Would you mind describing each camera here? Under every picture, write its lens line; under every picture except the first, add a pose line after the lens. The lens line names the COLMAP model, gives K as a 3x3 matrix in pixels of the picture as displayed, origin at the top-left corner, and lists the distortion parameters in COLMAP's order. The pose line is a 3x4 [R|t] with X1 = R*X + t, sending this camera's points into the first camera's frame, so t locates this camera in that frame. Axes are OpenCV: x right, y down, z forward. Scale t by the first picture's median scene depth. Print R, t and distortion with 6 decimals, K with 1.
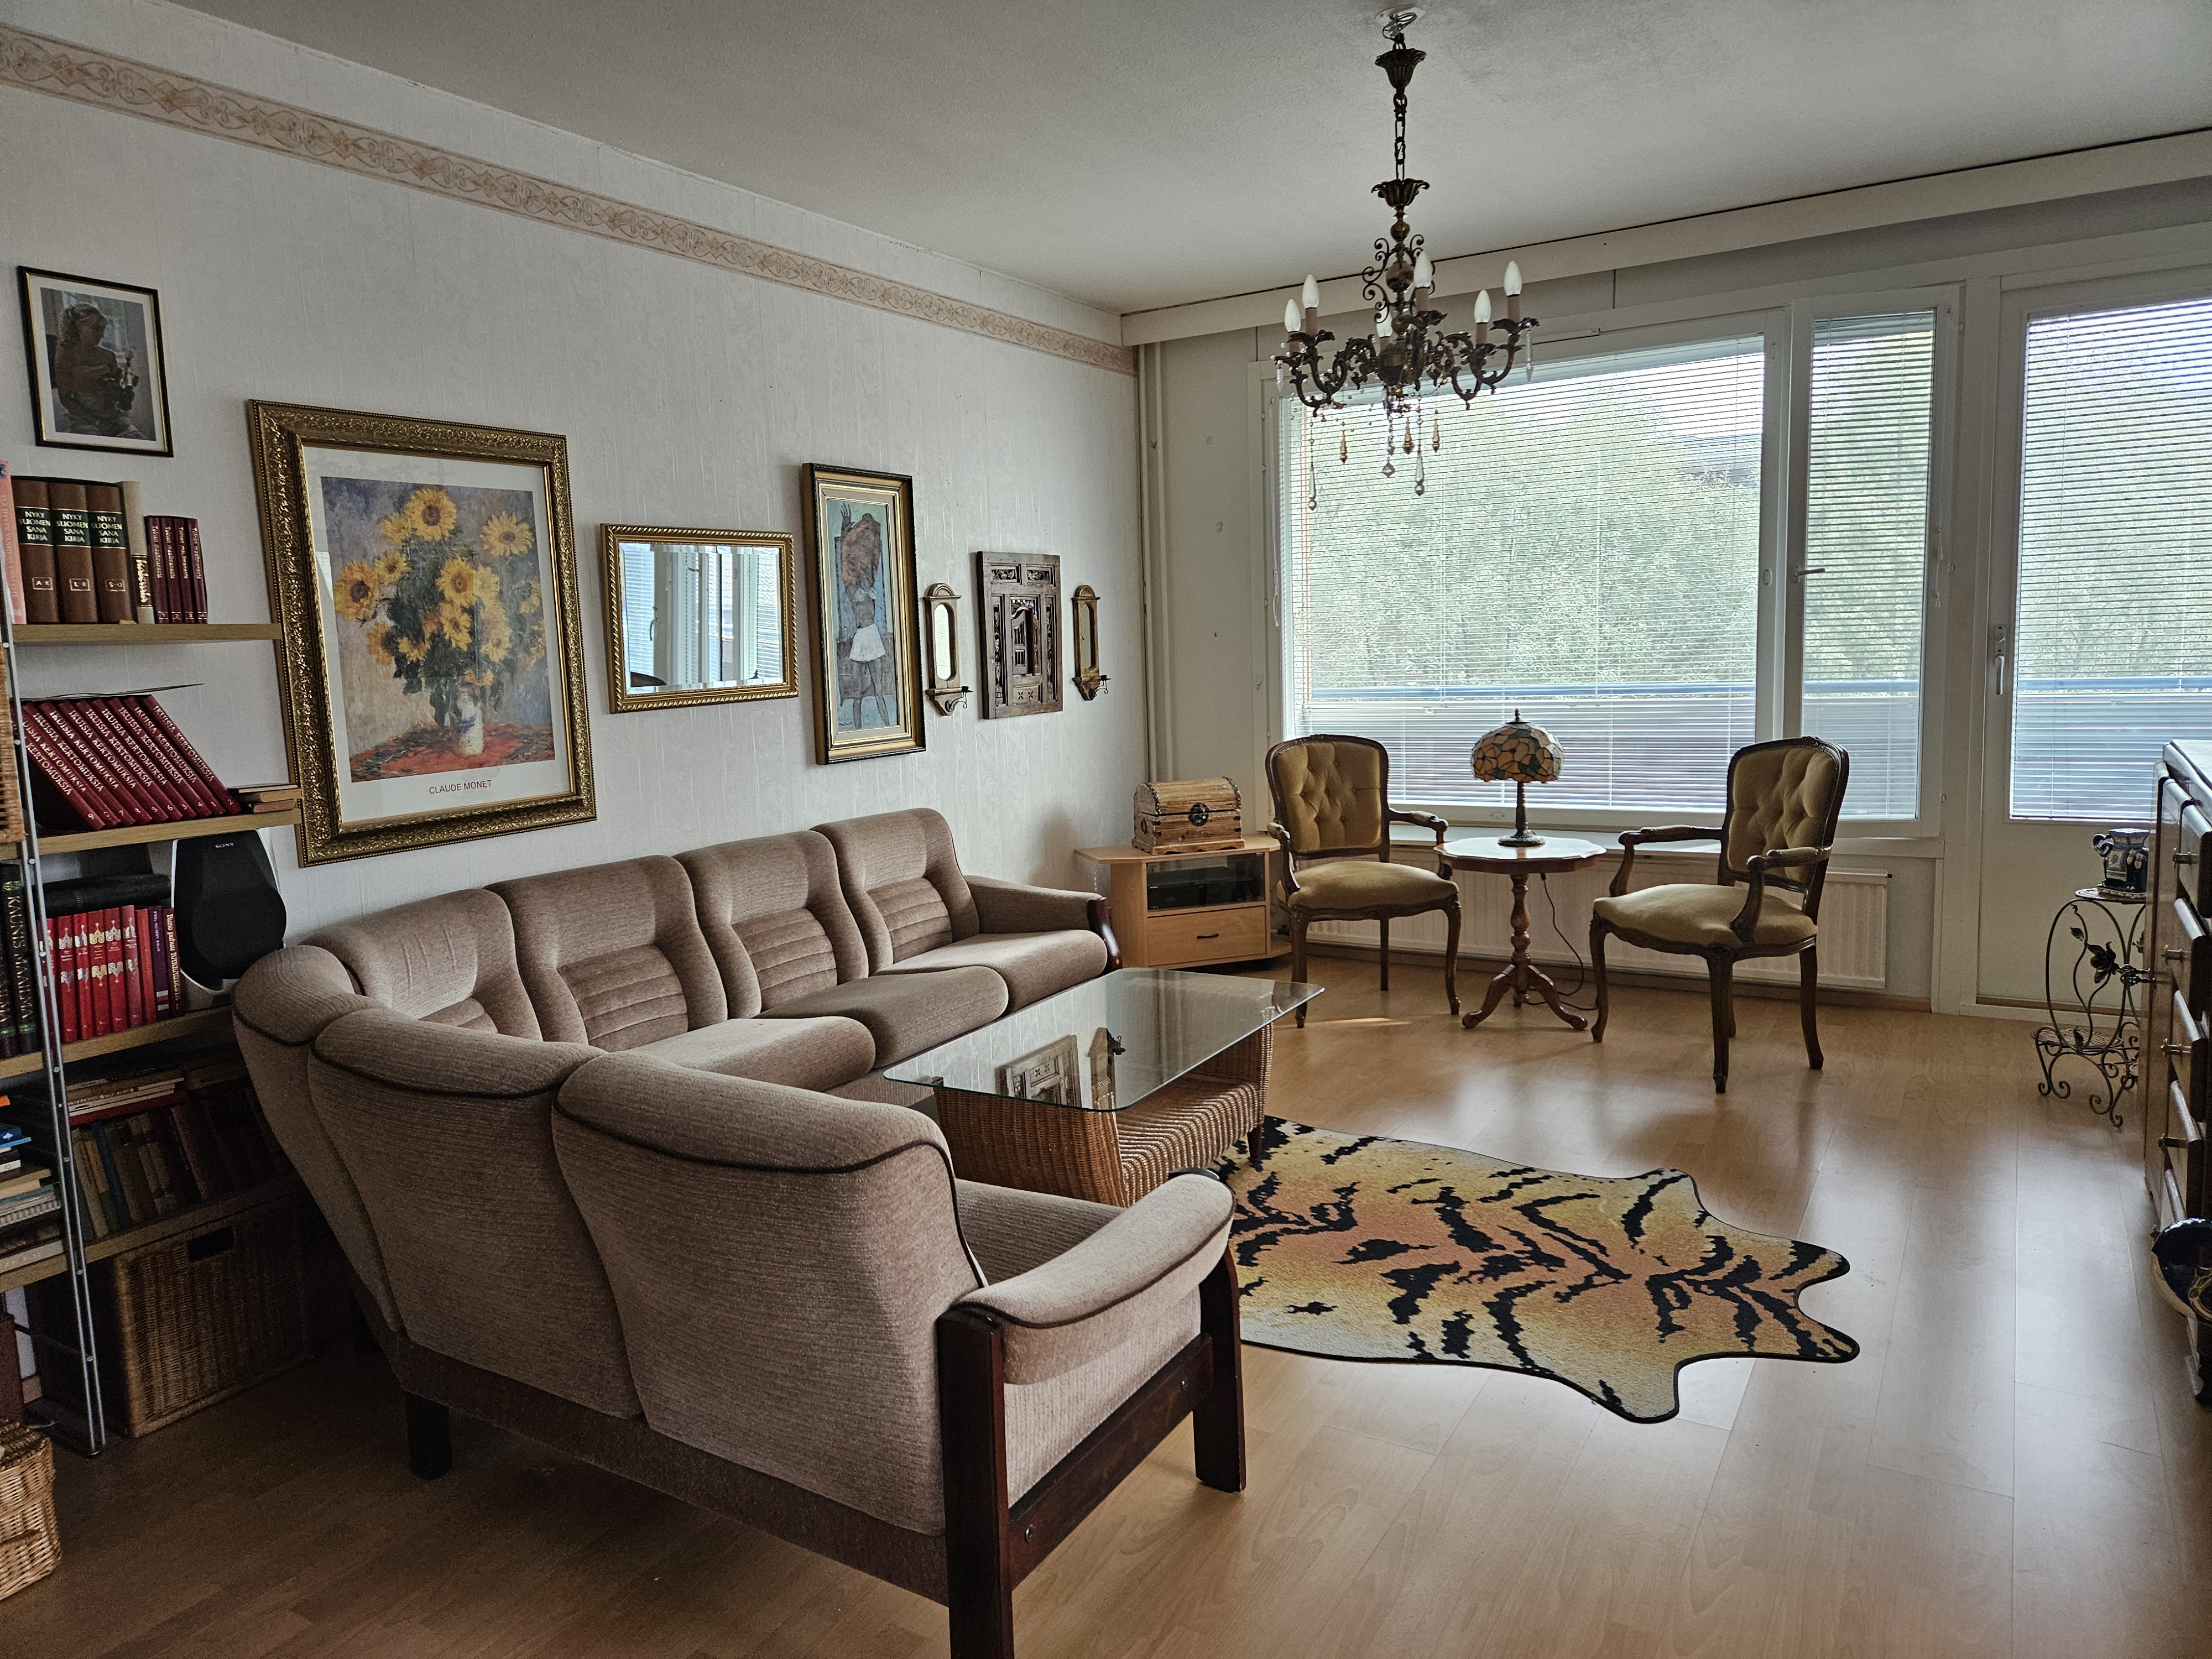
lens RADIAL K [[1497.9, 0, 1103.5], [0, 1497.9, 823.9], [0, 0, 1]] dist [0.006071, -0.001541]
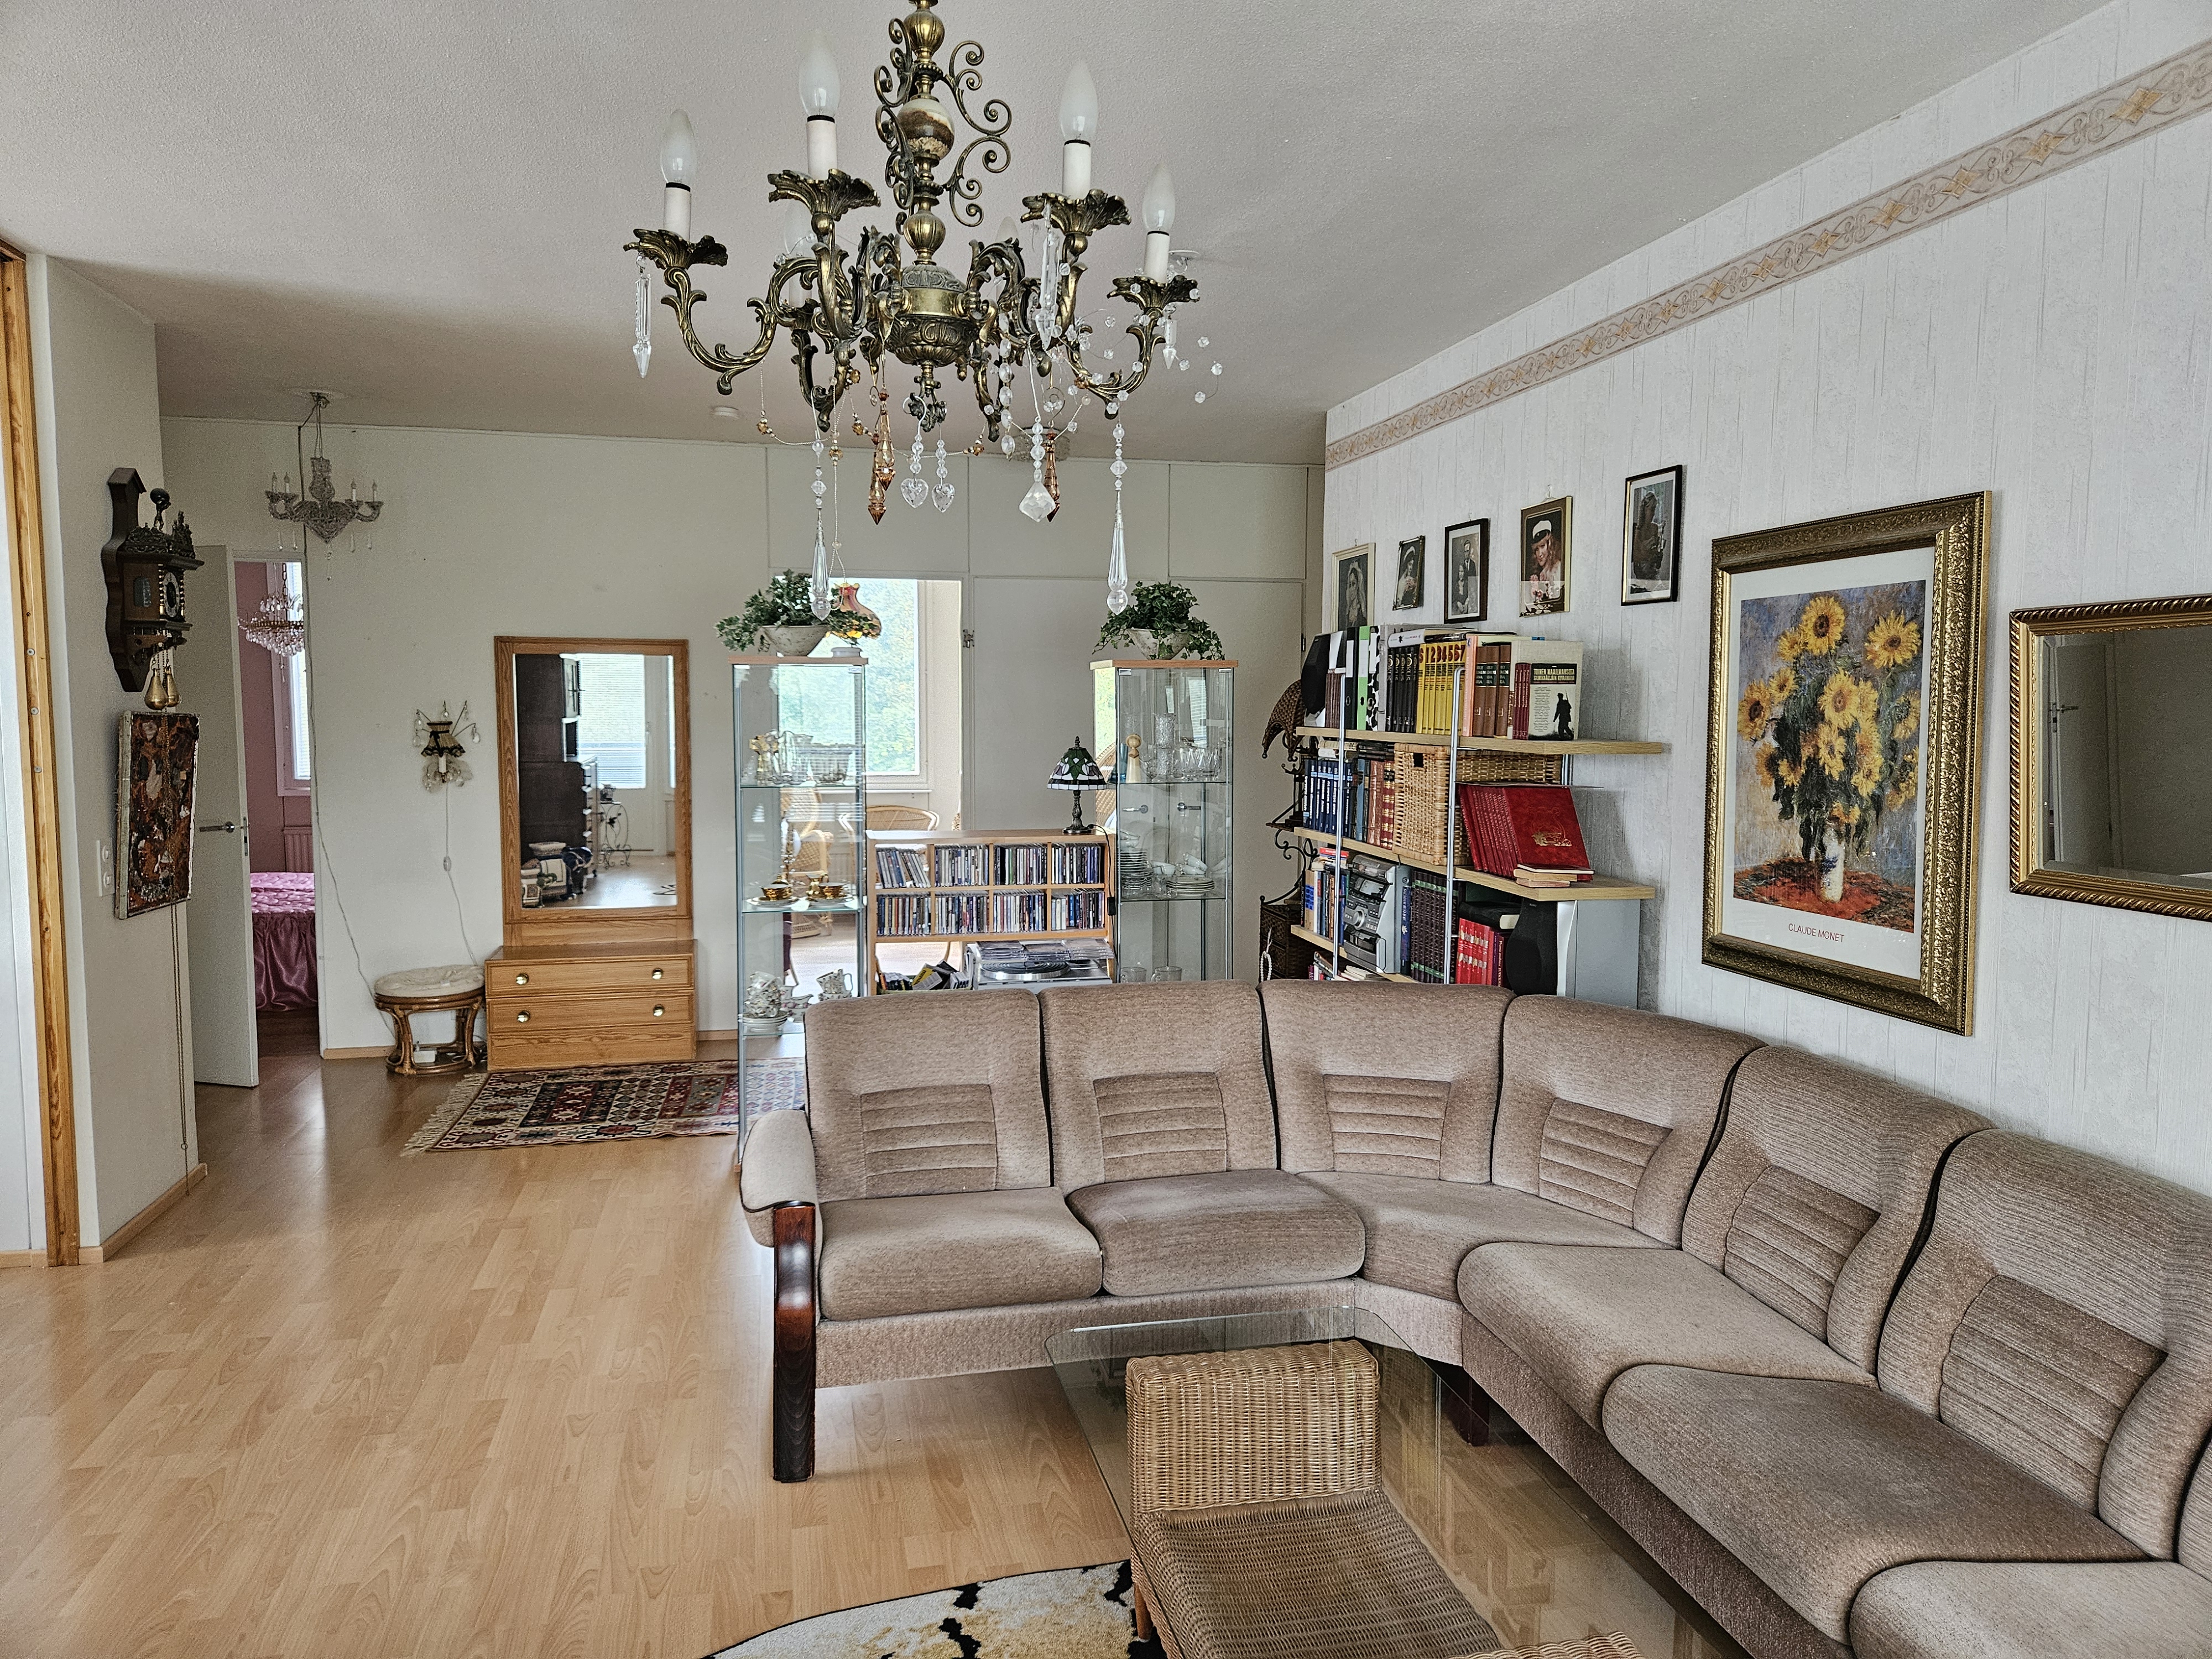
lens RADIAL K [[1497.9, 0, 1104.8], [0, 1497.9, 818.0], [0, 0, 1]] dist [0.006071, -0.001541]
pose [[-0.723198, 0.081748, -0.685786, 0.467219], [-0.068936, 0.979467, 0.189452, -0.228597], [0.687192, 0.184287, -0.702713, 1.325474]]
